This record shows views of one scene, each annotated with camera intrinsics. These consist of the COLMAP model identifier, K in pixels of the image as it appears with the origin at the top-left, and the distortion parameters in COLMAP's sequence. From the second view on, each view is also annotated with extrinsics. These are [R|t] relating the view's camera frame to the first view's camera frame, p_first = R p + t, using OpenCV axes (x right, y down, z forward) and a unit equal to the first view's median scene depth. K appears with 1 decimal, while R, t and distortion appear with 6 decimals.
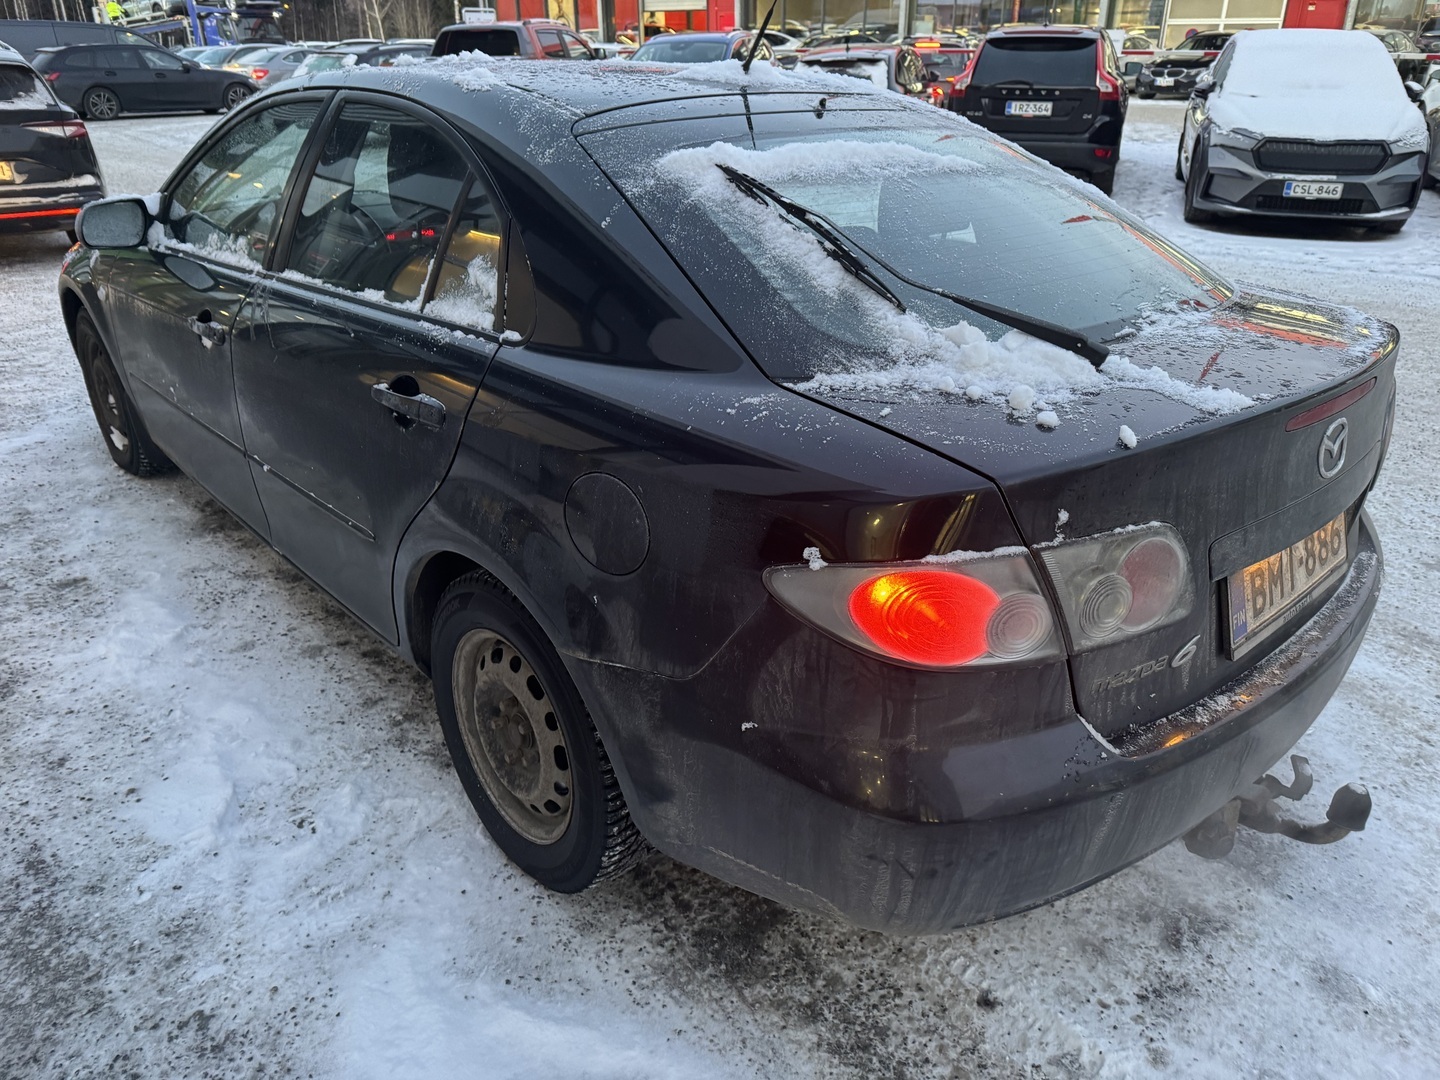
lens RADIAL K [[991.1, 0, 720.0], [0, 991.1, 540.0], [0, 0, 1]] dist [0.003697, 0.002005]
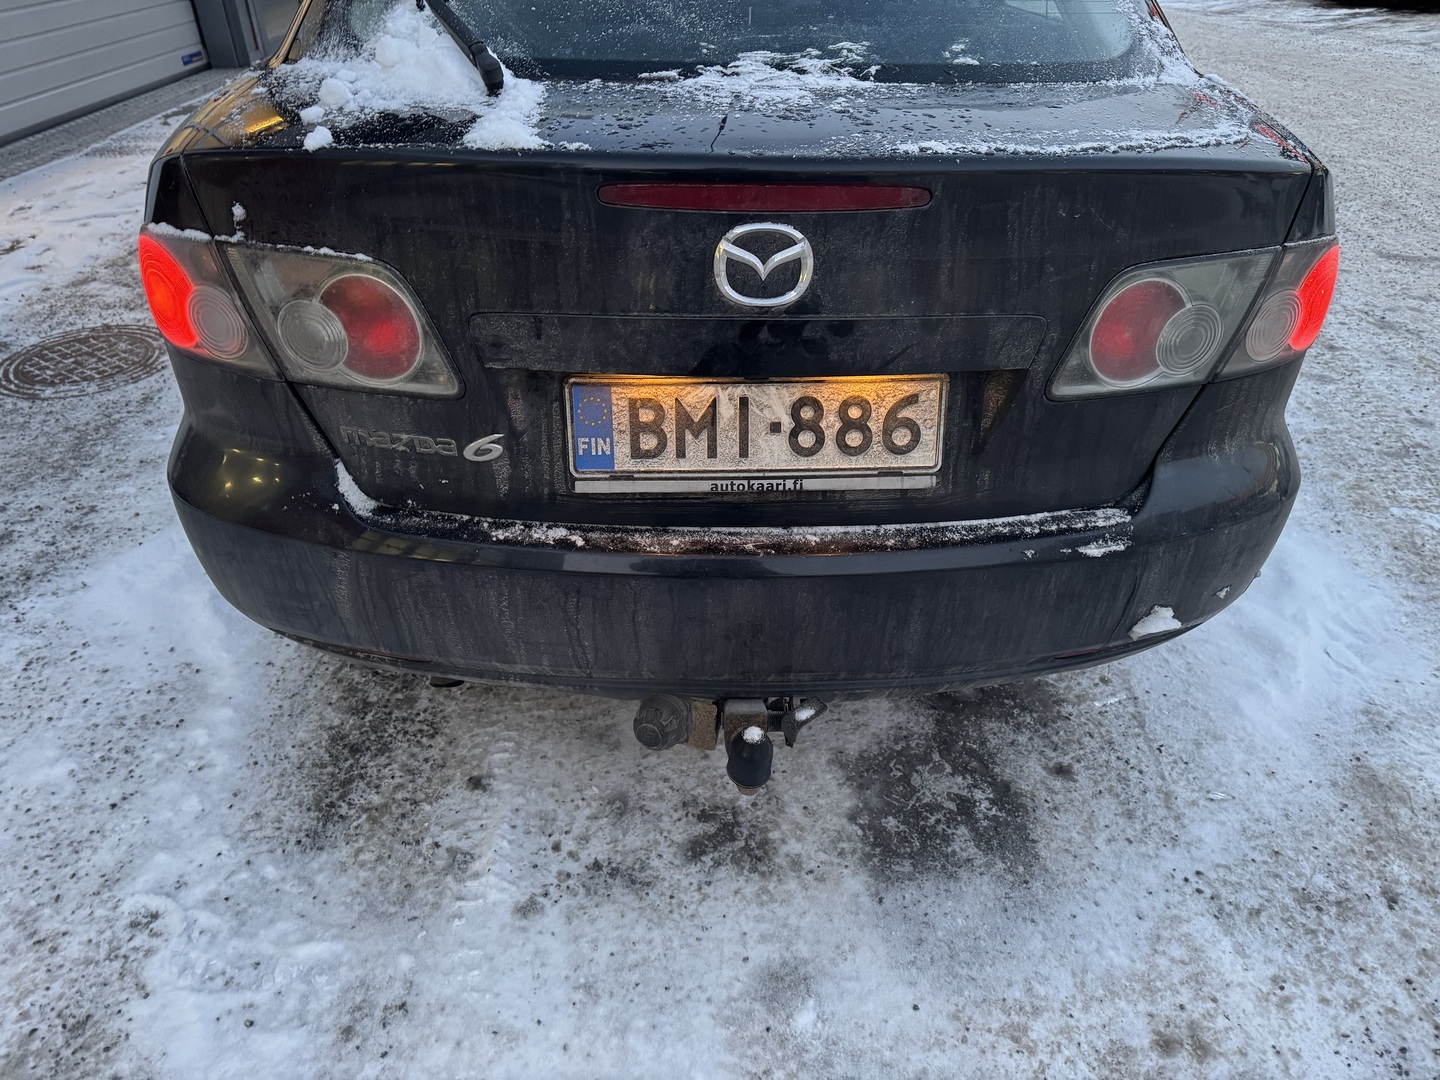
lens RADIAL K [[962.6, 0, 725.2], [0, 962.6, 513.6], [0, 0, 1]] dist [0.156114, -0.235972]
pose [[0.770946, 0.345584, -0.534989, 0.870481], [-0.279334, 0.938358, 0.203612, -0.049840], [0.572376, -0.007533, 0.819957, 0.339532]]
